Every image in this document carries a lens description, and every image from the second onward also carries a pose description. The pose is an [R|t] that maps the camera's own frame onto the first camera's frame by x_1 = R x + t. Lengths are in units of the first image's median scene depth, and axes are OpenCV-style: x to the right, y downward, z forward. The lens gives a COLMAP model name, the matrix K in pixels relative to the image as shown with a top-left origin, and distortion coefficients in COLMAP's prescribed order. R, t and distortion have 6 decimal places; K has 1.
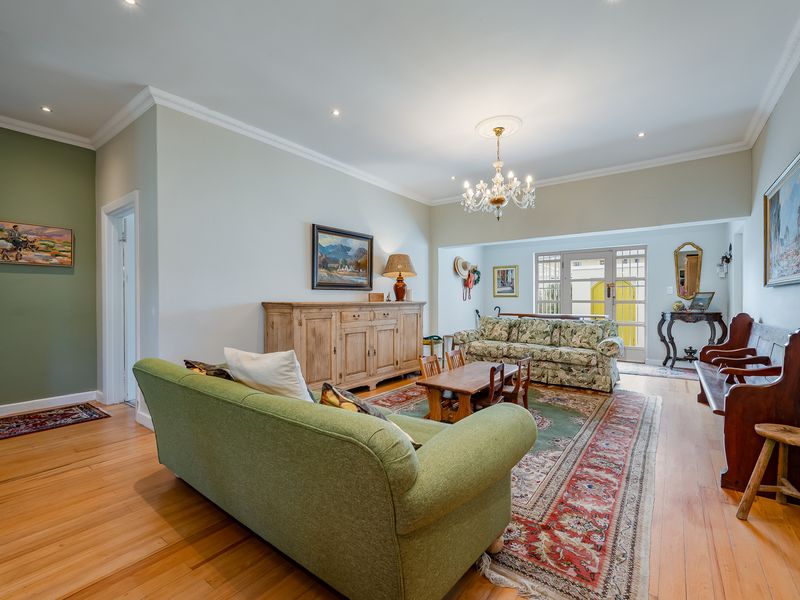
lens RADIAL K [[365.4, 0, 400.0], [0, 365.4, 300.0], [0, 0, 1]] dist [-0.000766, -0.000102]
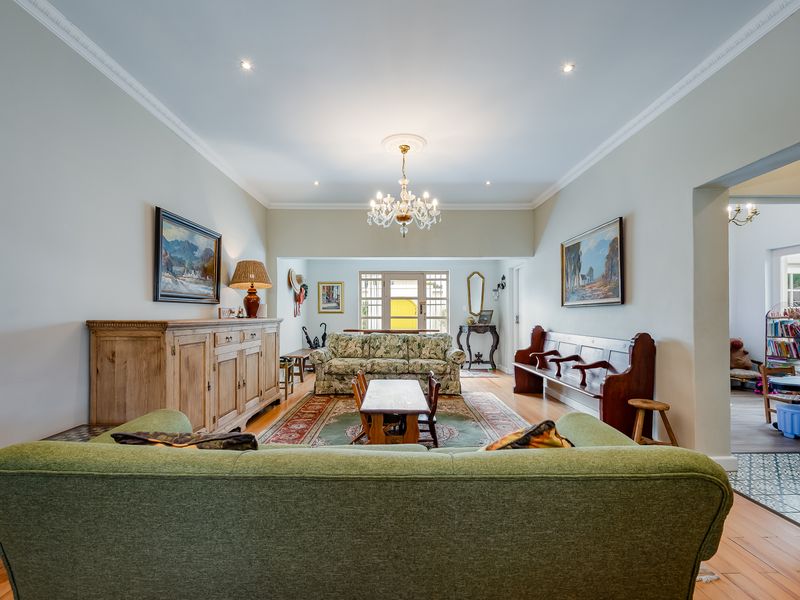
lens RADIAL K [[368.3, 0, 401.4], [0, 368.3, 312.6], [0, 0, 1]] dist [-0.000448, -0.000013]
pose [[0.794723, 0.004512, 0.606955, -0.258877], [0.000937, 0.999962, -0.008660, -0.001501], [-0.606971, 0.007451, 0.794689, 0.148317]]
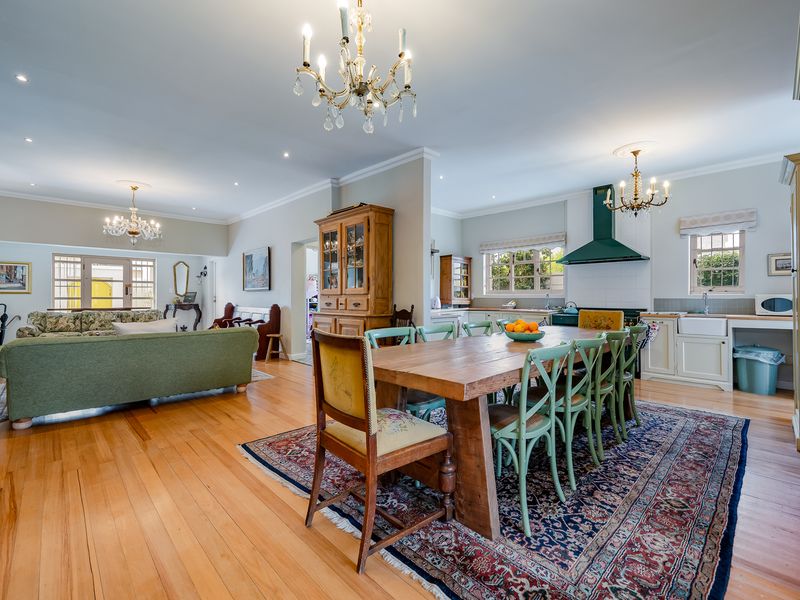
lens RADIAL K [[362.6, 0, 401.2], [0, 362.6, 296.0], [0, 0, 1]] dist [-0.000405, -0.000126]
pose [[0.155768, 0.001820, 0.987792, -0.792431], [0.001322, 0.999997, -0.002051, 0.002228], [-0.987793, 0.001625, 0.155766, -0.266342]]
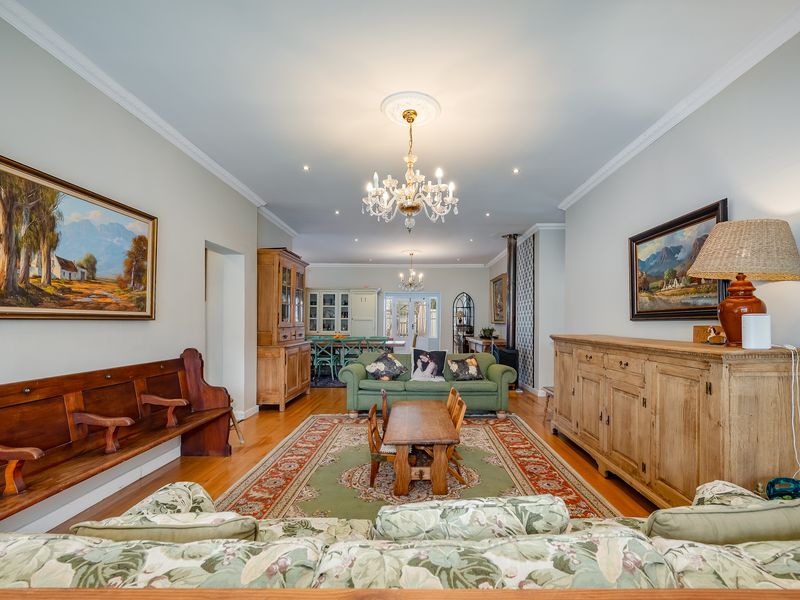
lens RADIAL K [[370.9, 0, 428.6], [0, 370.9, 316.2], [0, 0, 1]] dist [-0.000160, -0.000059]
pose [[-0.782627, -0.012287, -0.622370, 0.527152], [-0.004183, 0.999886, -0.014479, -0.023304], [0.622477, -0.008728, -0.782589, 1.198385]]
